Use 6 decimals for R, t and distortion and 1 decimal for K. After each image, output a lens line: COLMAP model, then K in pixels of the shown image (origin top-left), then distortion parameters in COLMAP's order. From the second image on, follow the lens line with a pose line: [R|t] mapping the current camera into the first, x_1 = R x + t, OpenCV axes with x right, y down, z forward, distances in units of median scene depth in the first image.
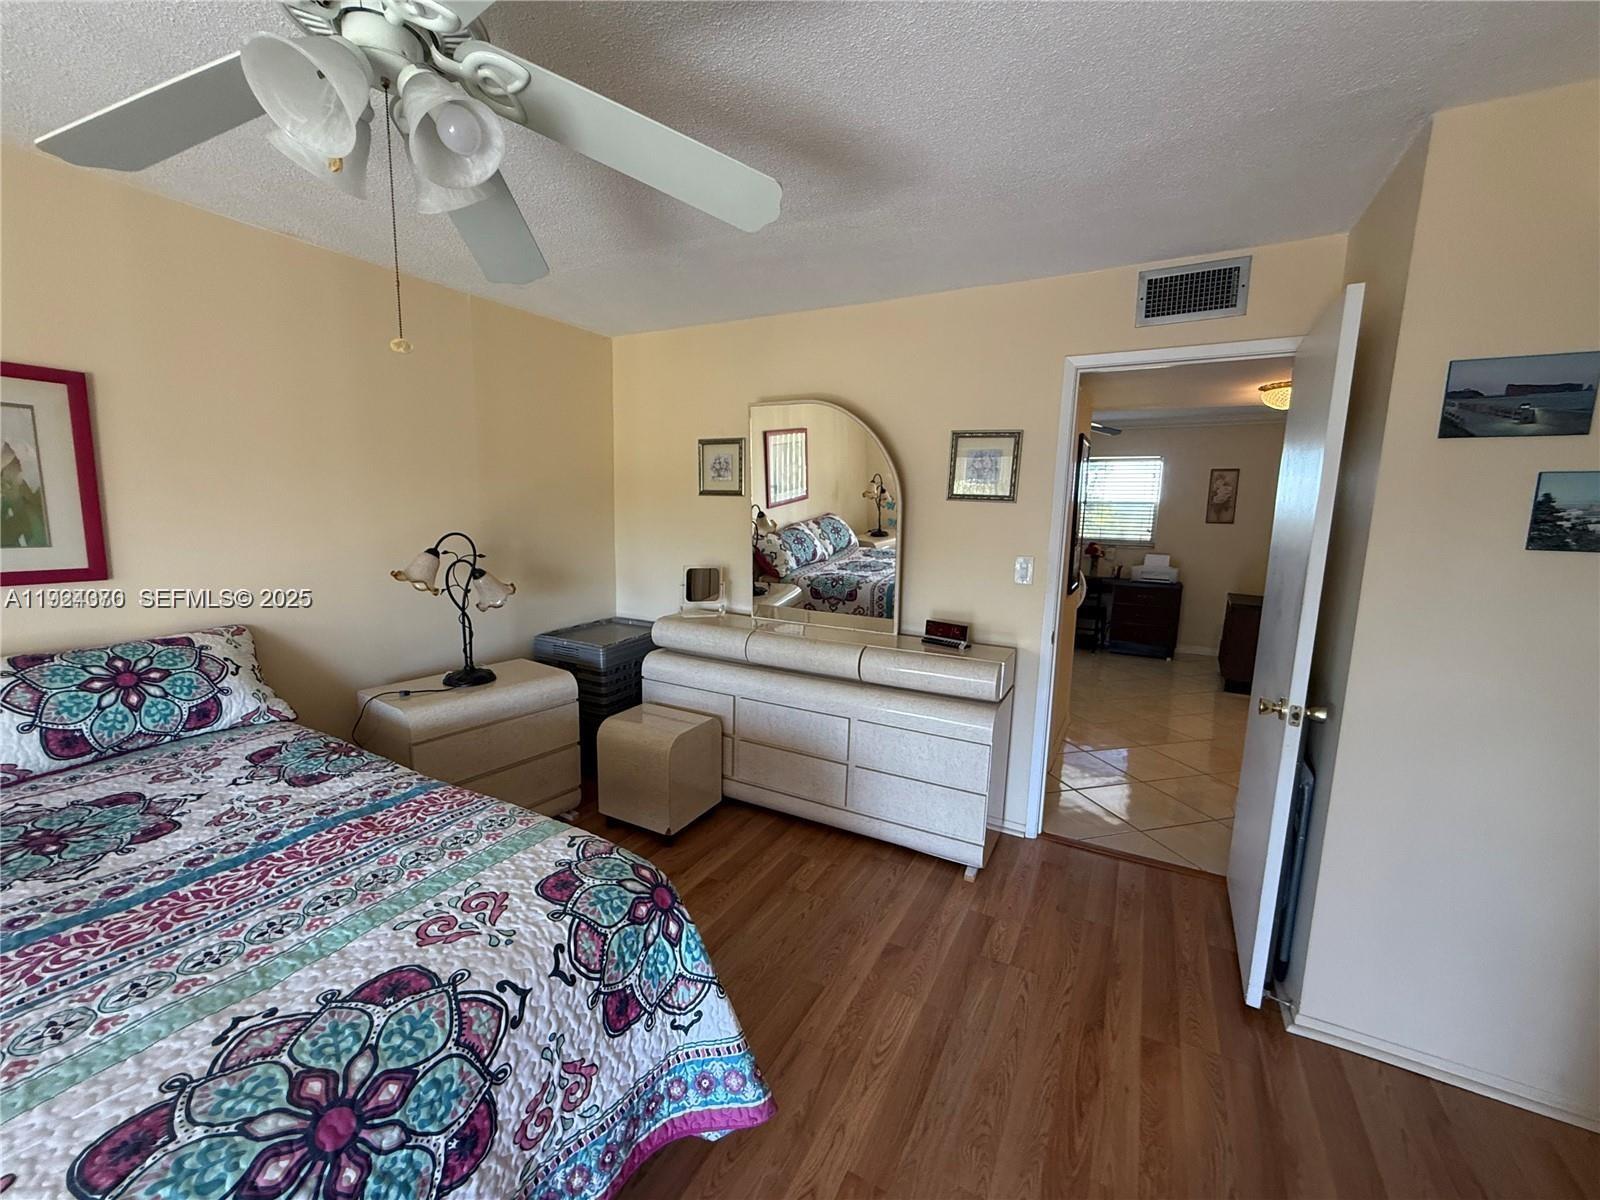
lens RADIAL K [[637.6, 0, 796.7], [0, 637.6, 607.2], [0, 0, 1]] dist [-0.001097, 0.000684]
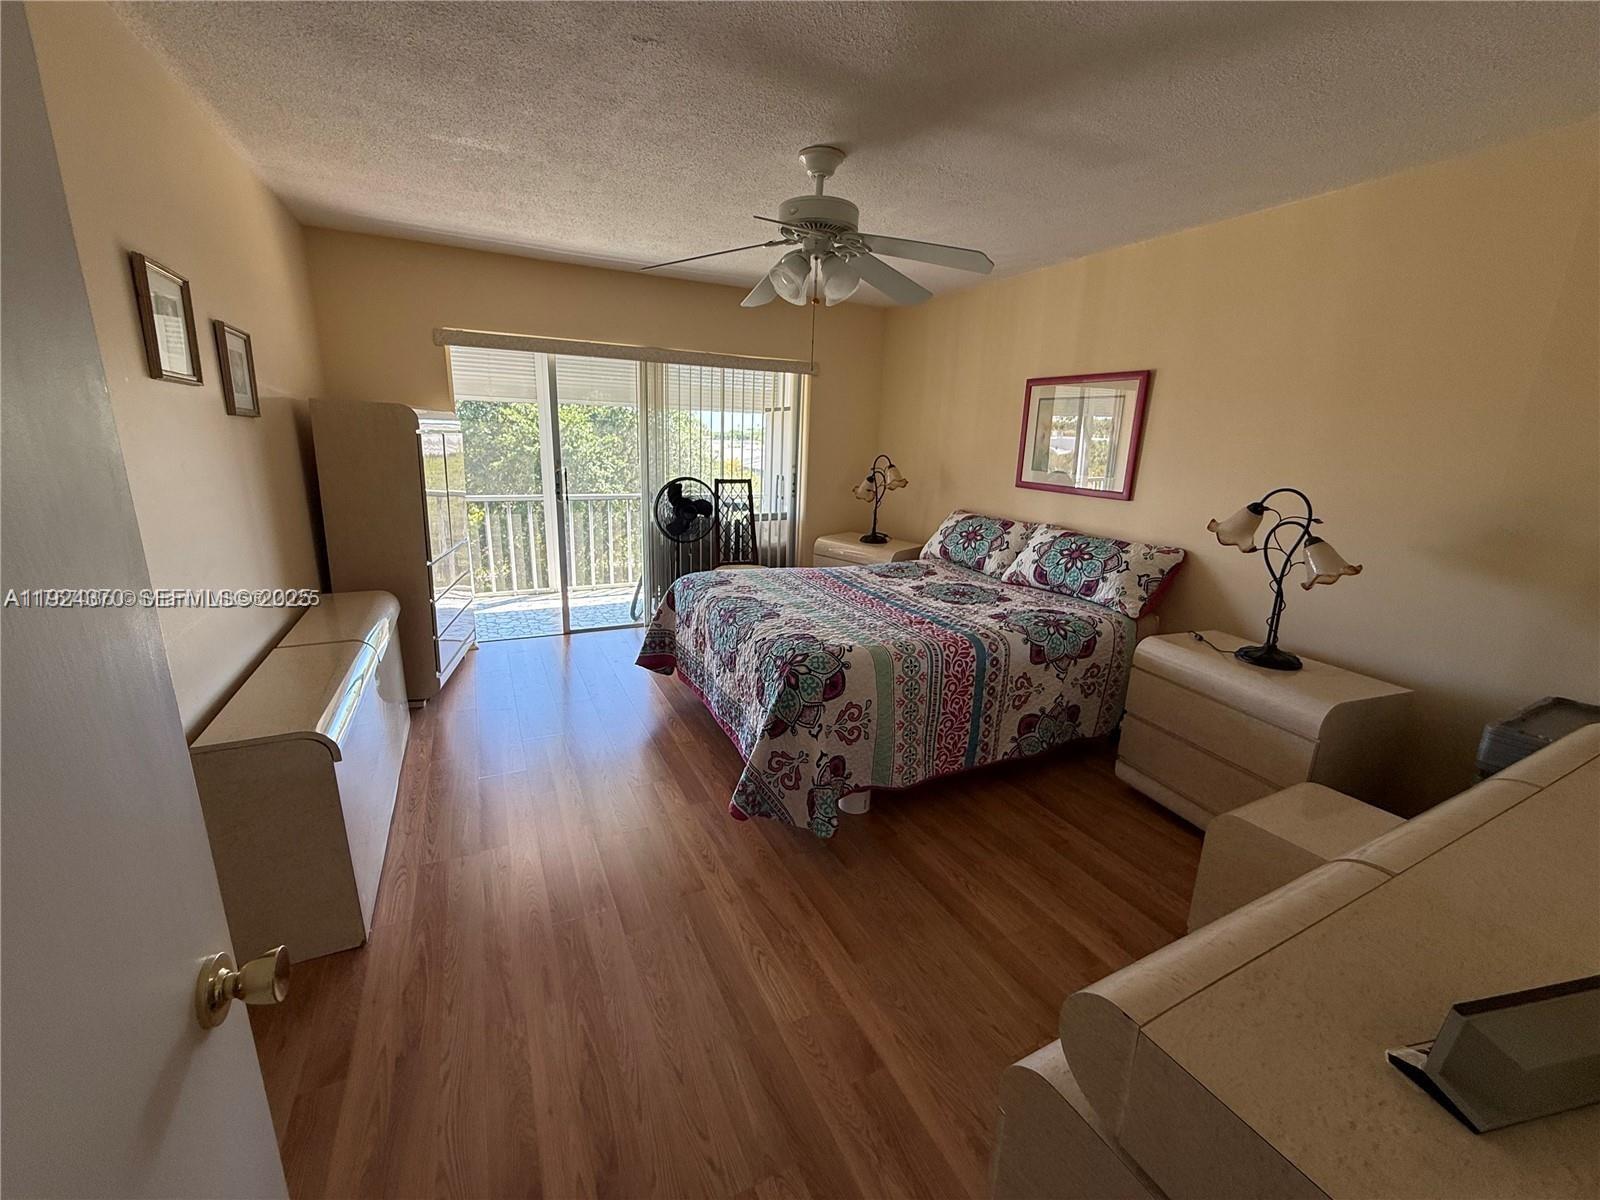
lens RADIAL K [[637.6, 0, 791.9], [0, 637.6, 602.5], [0, 0, 1]] dist [-0.001097, 0.000684]
pose [[-0.575747, 0.167178, -0.800354, 0.877770], [-0.170185, 0.932931, 0.317296, -0.200213], [0.799720, 0.318890, -0.508681, 1.439489]]
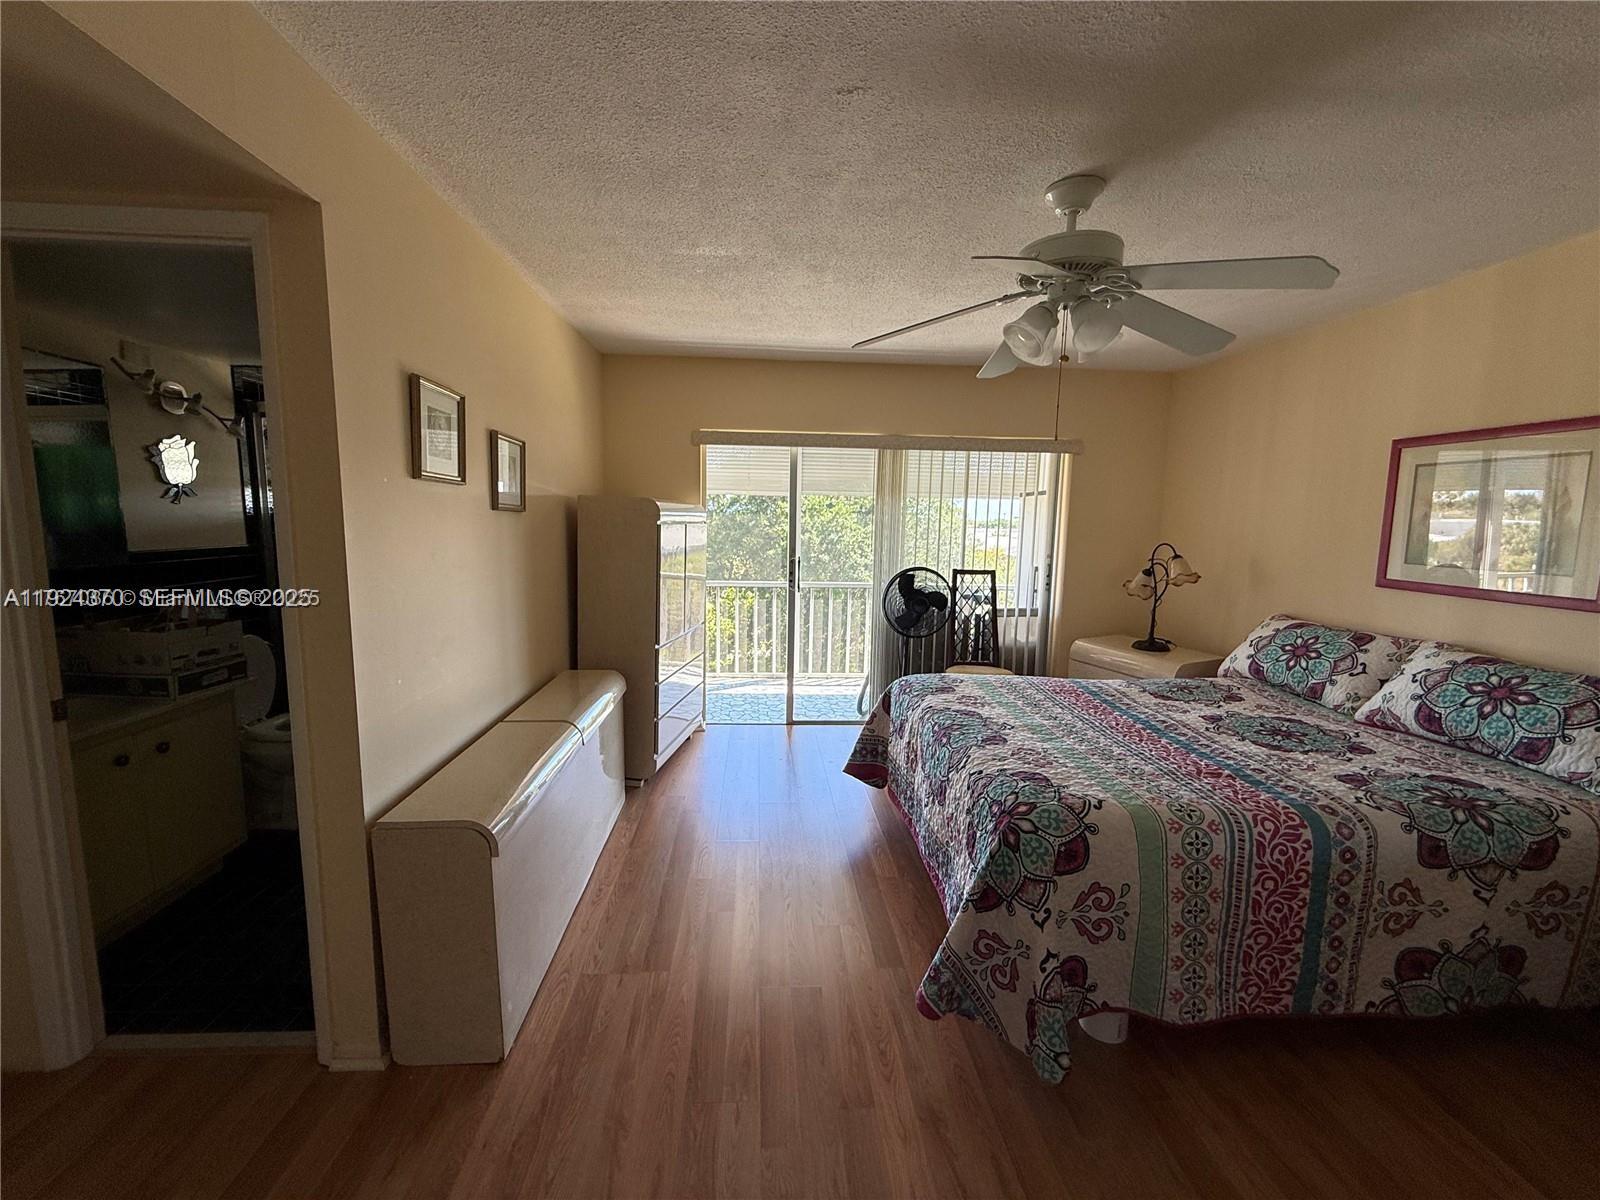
lens RADIAL K [[637.6, 0, 793.6], [0, 637.6, 600.7], [0, 0, 1]] dist [-0.001097, 0.000684]
pose [[-0.847928, 0.031264, -0.529189, 0.644440], [-0.116639, 0.962792, 0.243774, -0.187628], [0.517120, 0.268427, -0.812732, 1.350244]]
